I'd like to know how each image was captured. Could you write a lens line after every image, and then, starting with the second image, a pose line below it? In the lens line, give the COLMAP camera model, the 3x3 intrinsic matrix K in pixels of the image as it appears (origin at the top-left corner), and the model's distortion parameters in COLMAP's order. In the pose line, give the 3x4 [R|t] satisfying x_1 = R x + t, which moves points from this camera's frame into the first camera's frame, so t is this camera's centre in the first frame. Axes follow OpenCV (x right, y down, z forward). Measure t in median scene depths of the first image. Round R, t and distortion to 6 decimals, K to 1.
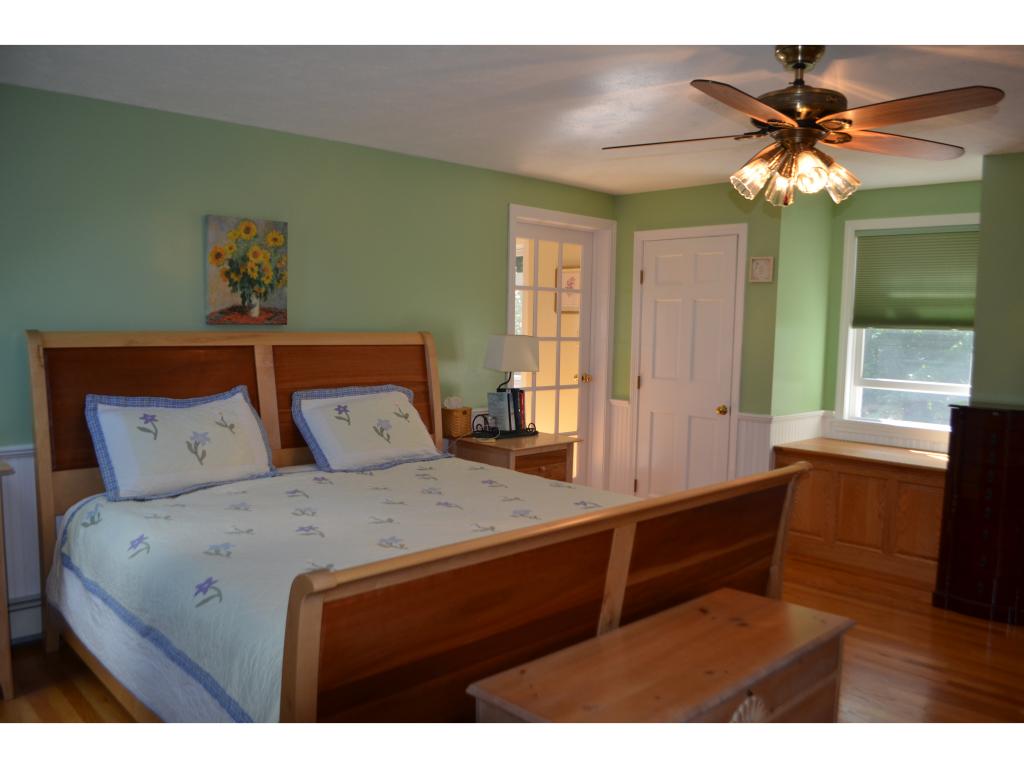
lens RADIAL K [[806.5, 0, 515.4], [0, 806.5, 386.5], [0, 0, 1]] dist [-0.064800, -0.004293]
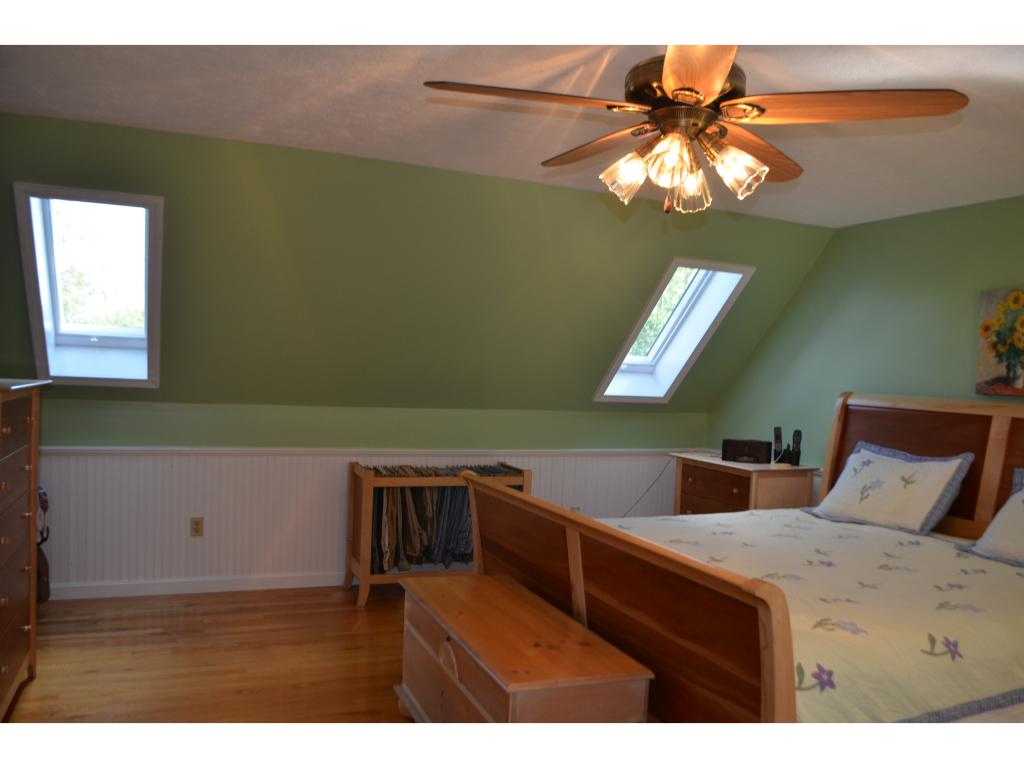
lens RADIAL K [[806.5, 0, 514.5], [0, 806.5, 384.5], [0, 0, 1]] dist [-0.064800, -0.004293]
pose [[-0.336982, -0.008227, -0.941475, 0.784896], [-0.129467, 0.990867, 0.037681, -0.049675], [0.932567, 0.134588, -0.334969, 0.765842]]
